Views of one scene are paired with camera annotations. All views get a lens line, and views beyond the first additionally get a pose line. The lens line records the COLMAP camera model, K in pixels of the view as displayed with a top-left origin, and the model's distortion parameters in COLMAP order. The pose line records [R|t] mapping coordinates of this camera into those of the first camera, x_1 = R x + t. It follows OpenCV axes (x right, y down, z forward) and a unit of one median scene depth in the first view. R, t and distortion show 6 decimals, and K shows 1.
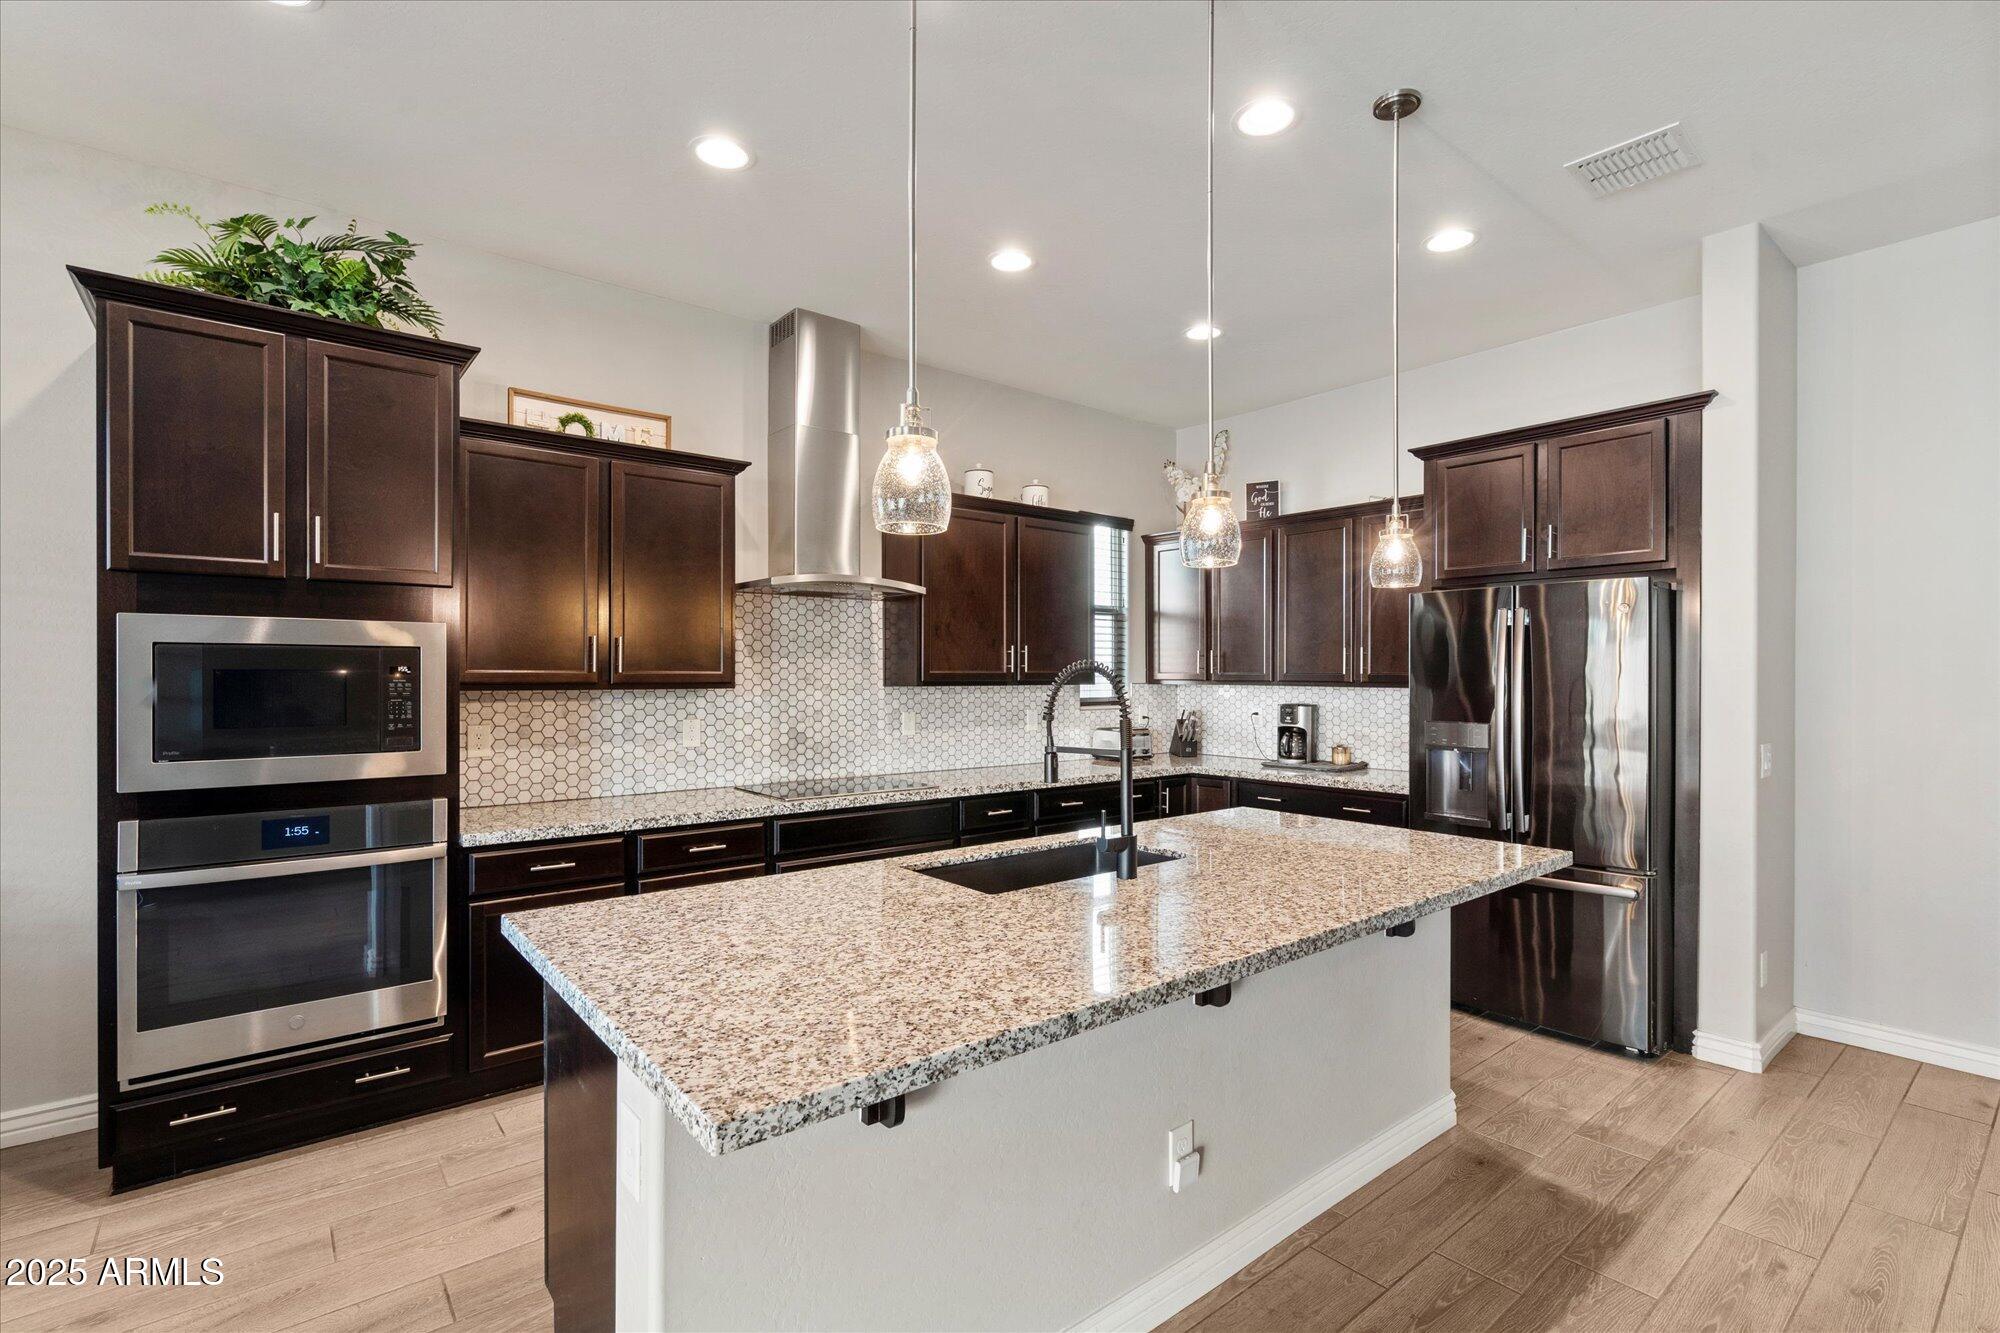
lens RADIAL K [[916.8, 0, 996.6], [0, 916.8, 682.2], [0, 0, 1]] dist [-0.006380, 0.001874]
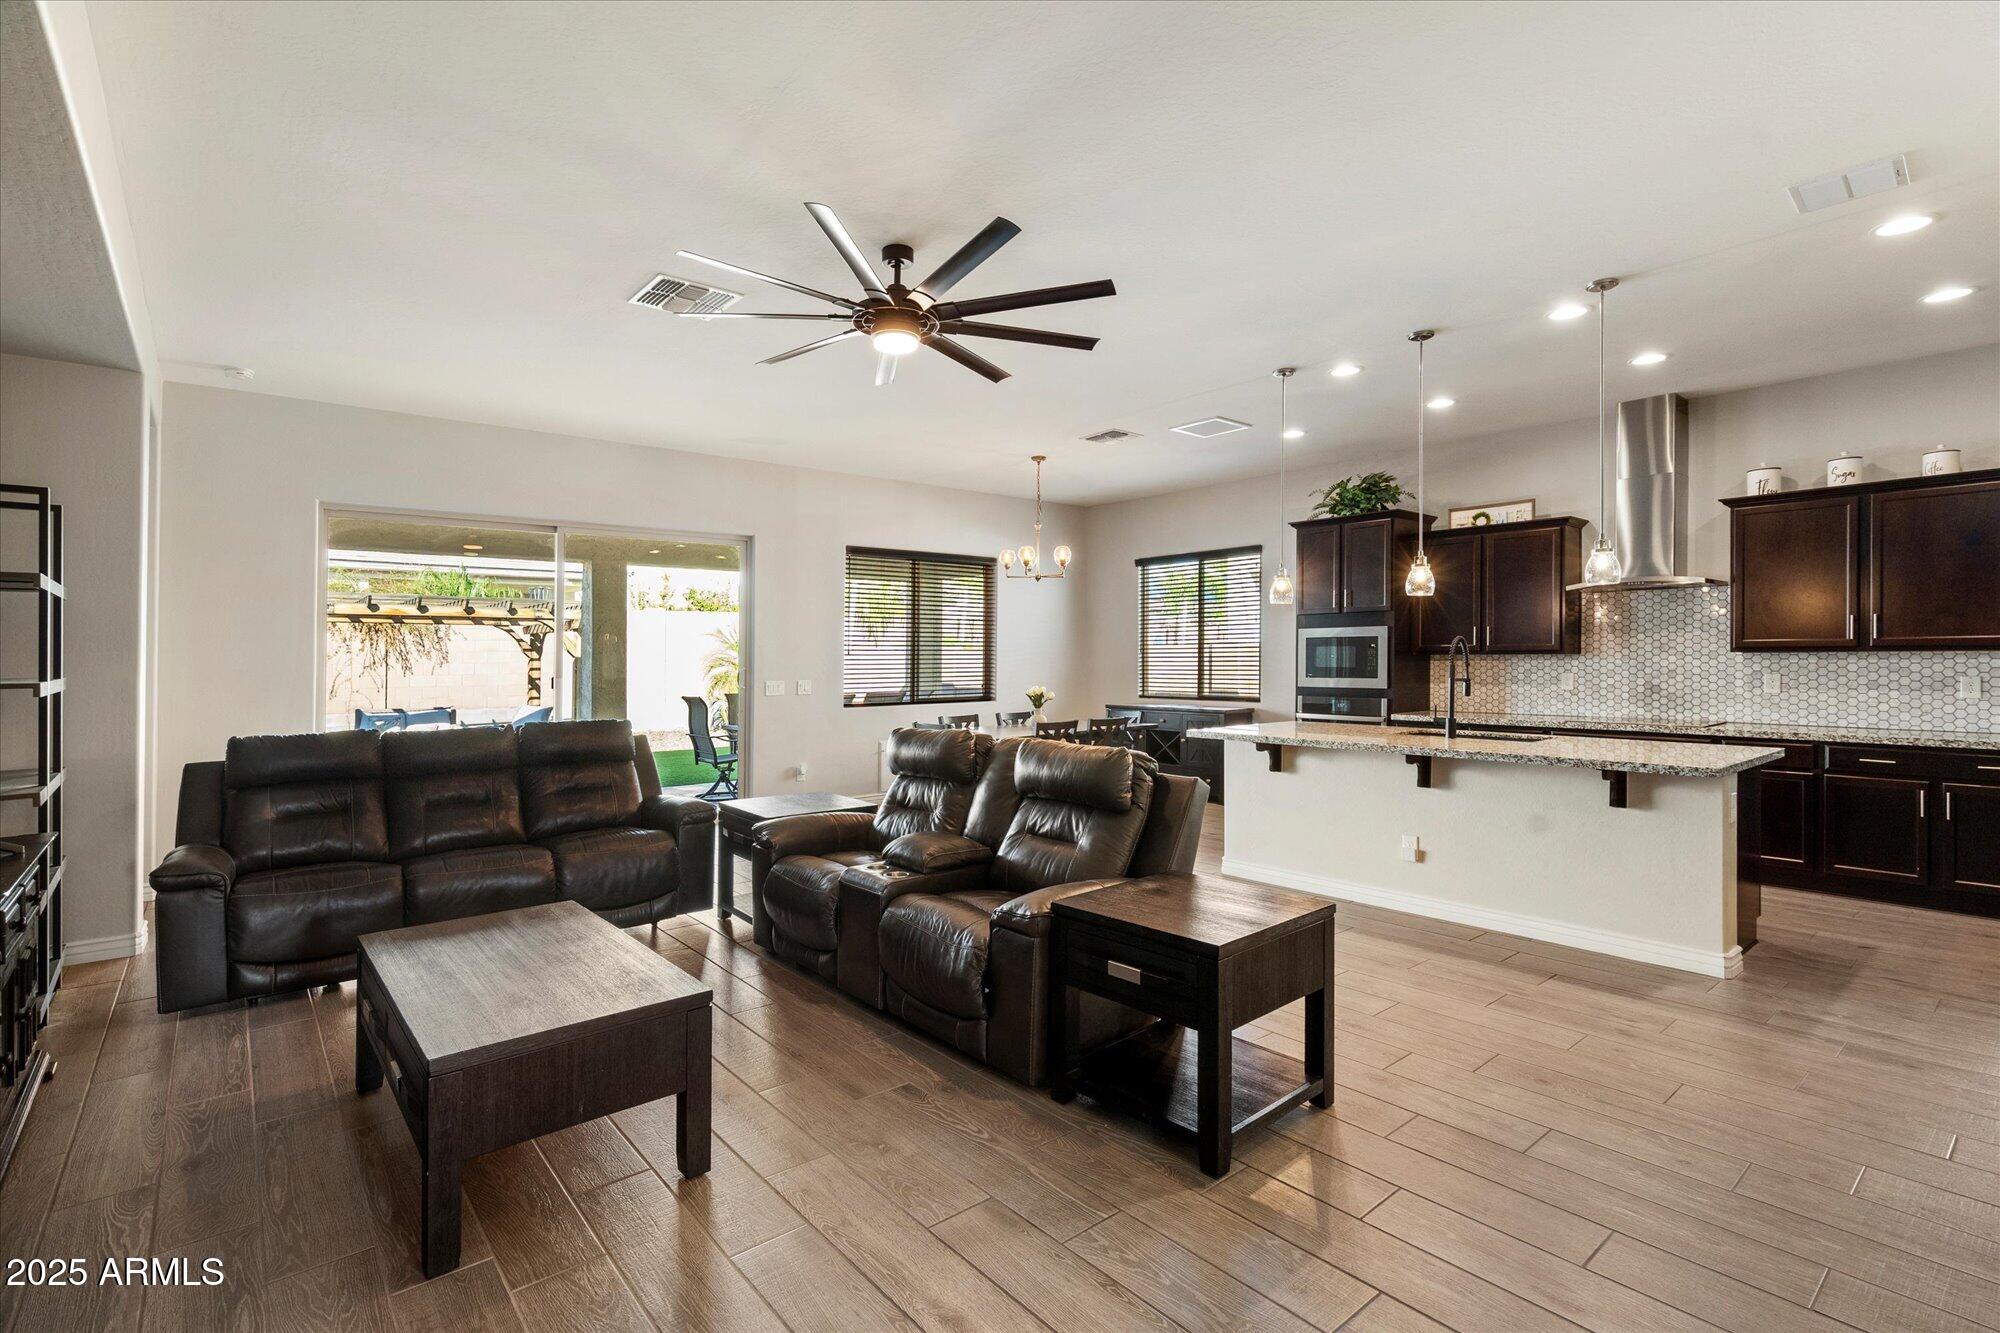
lens RADIAL K [[916.8, 0, 973.2], [0, 916.8, 673.9], [0, 0, 1]] dist [-0.006380, 0.001874]
pose [[-0.009586, 0.015532, -0.999833, 1.263606], [-0.001420, 0.999878, 0.015546, 0.017395], [0.999953, 0.001569, -0.009563, -0.048425]]
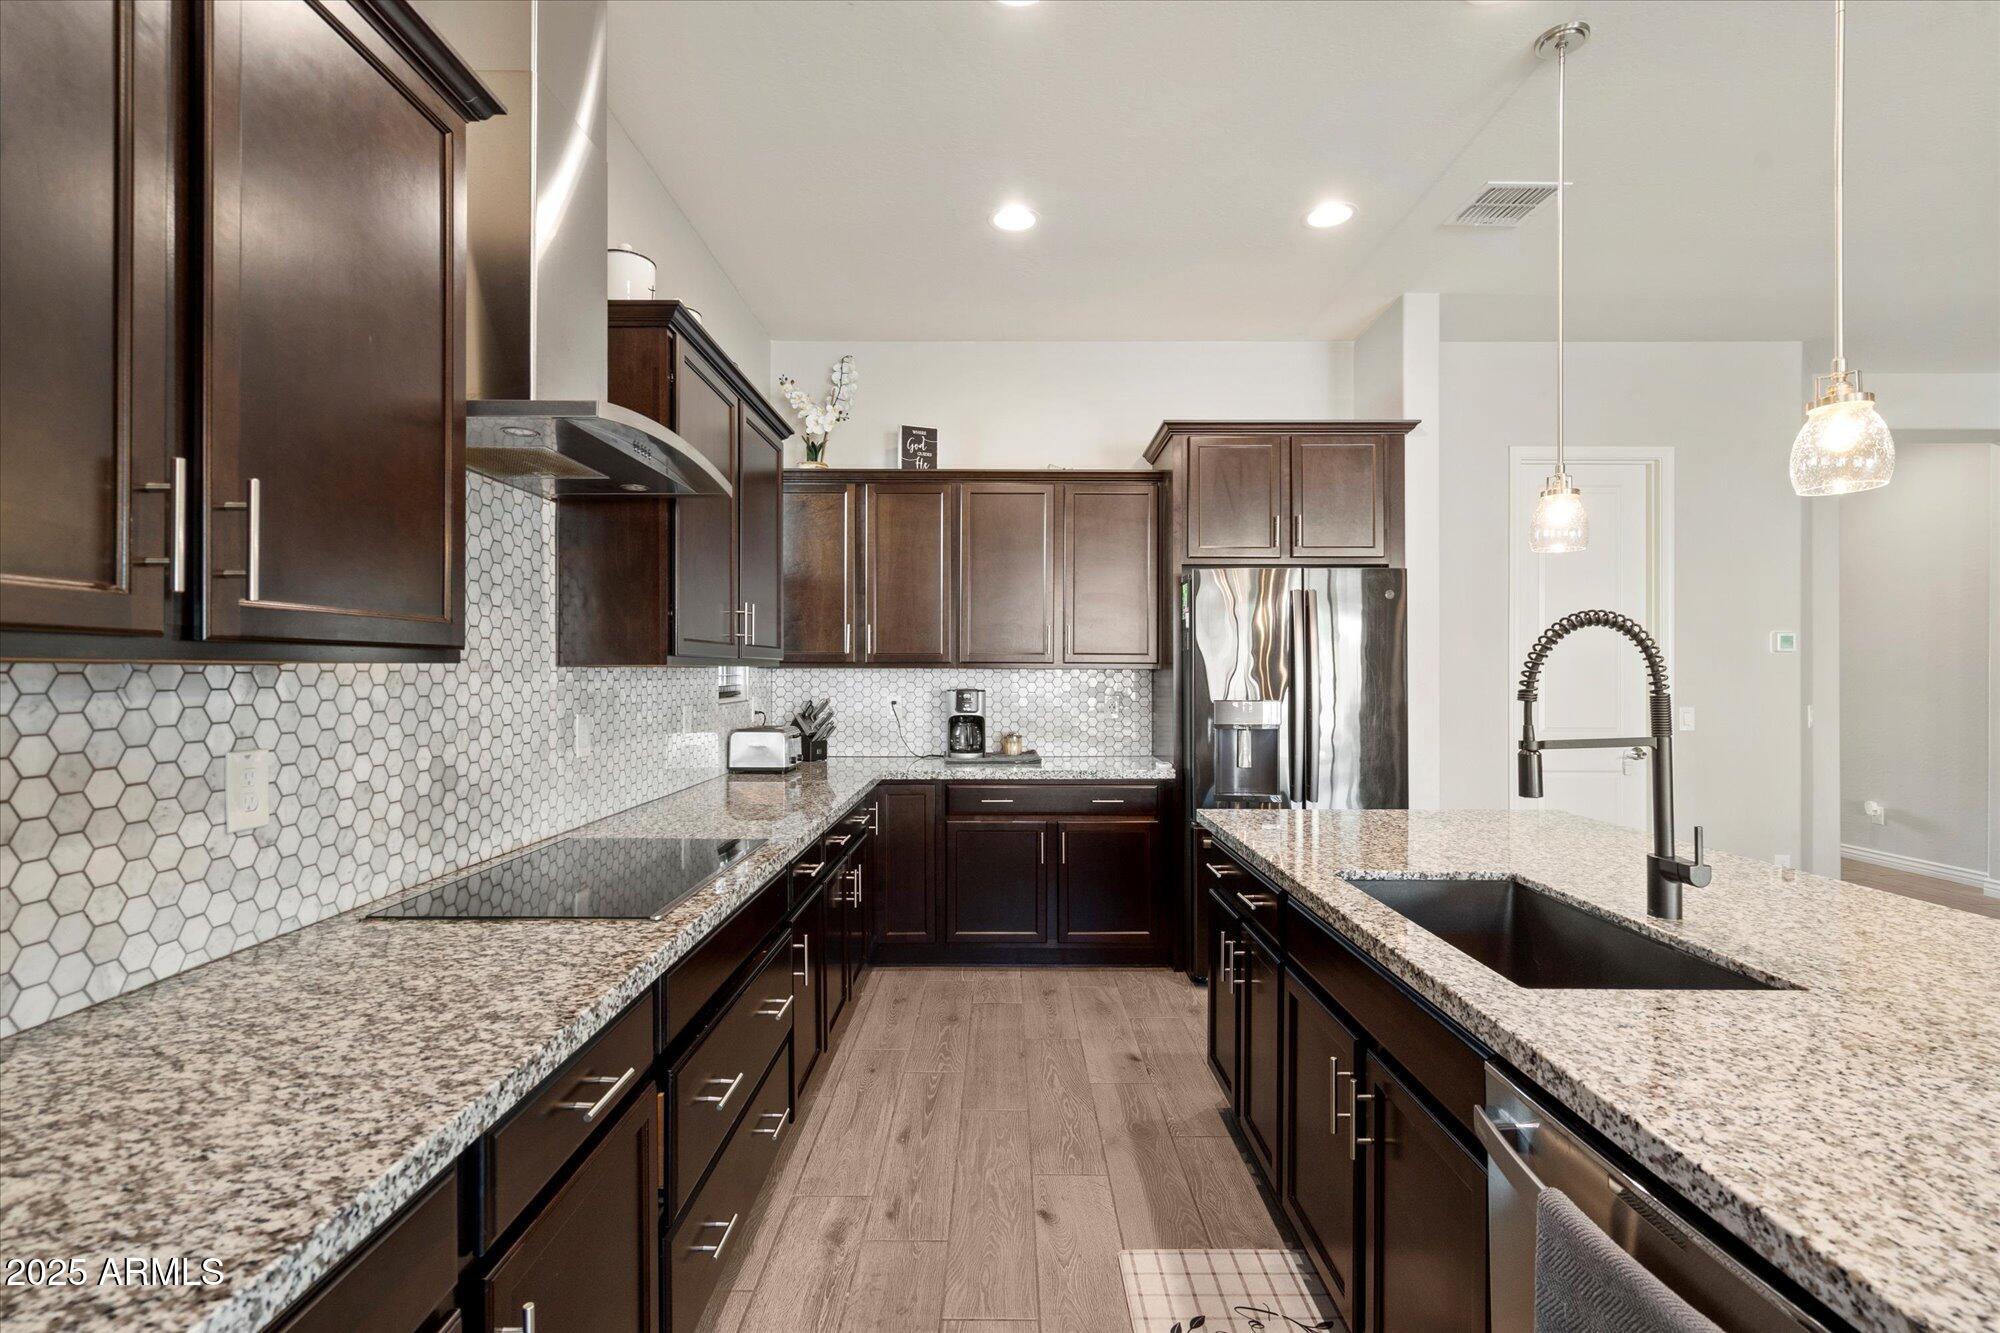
lens RADIAL K [[916.8, 0, 996.3], [0, 916.8, 666.0], [0, 0, 1]] dist [-0.006380, 0.001874]
pose [[0.635438, 0.002519, 0.772148, -0.405352], [0.007076, 0.999934, -0.009086, 0.012075], [-0.772119, 0.011237, 0.635378, 0.525349]]
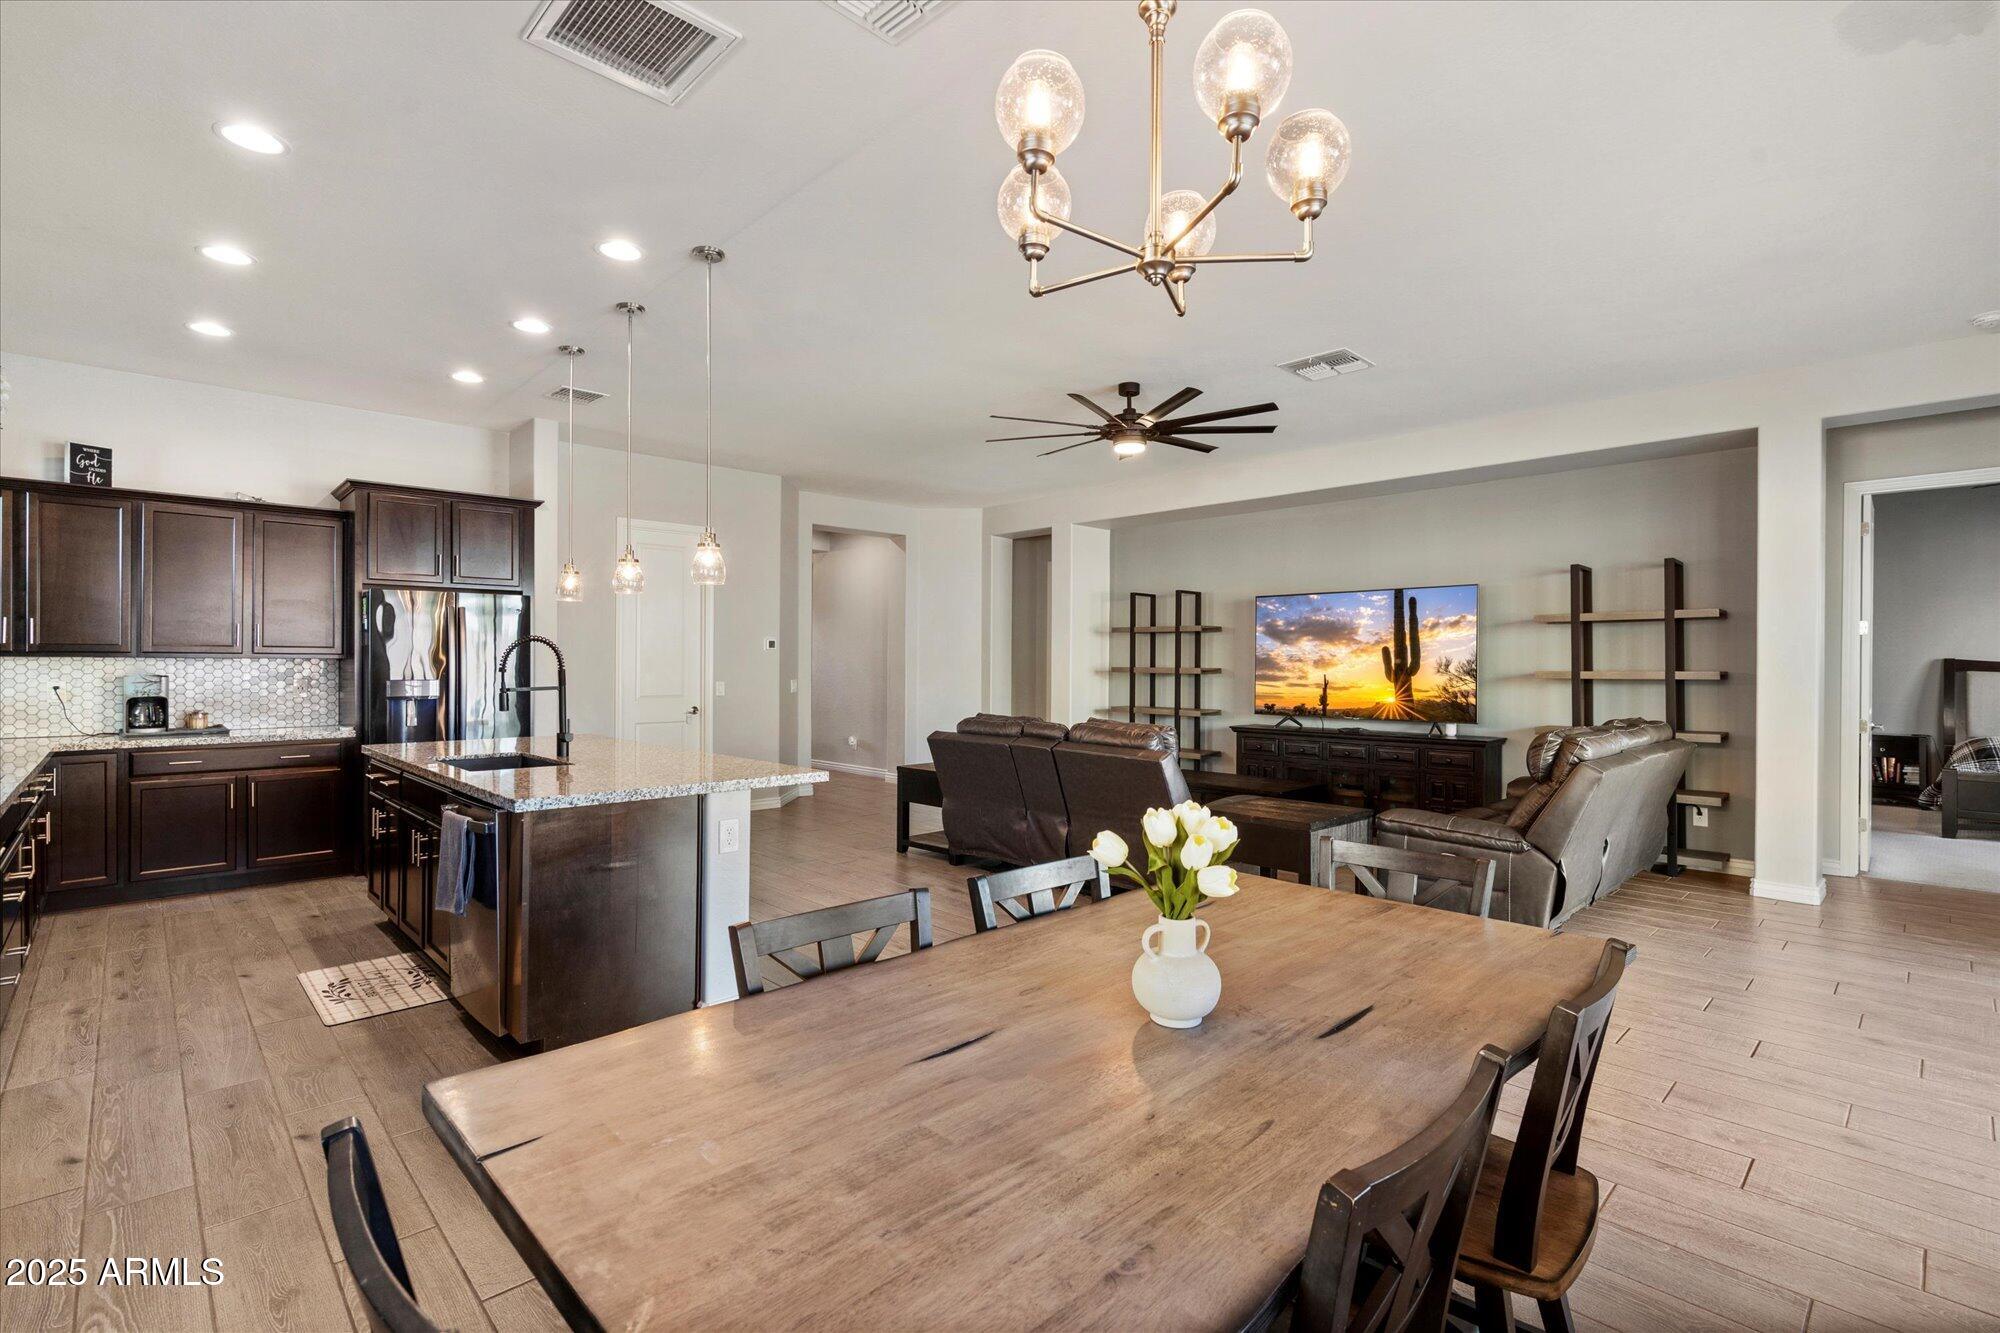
lens RADIAL K [[916.8, 0, 1002.3], [0, 916.8, 662.5], [0, 0, 1]] dist [-0.006380, 0.001874]
pose [[-0.081766, -0.002402, 0.996649, -0.956302], [0.005331, 0.999982, 0.002847, 0.014779], [-0.996637, 0.005546, -0.081752, 0.157016]]
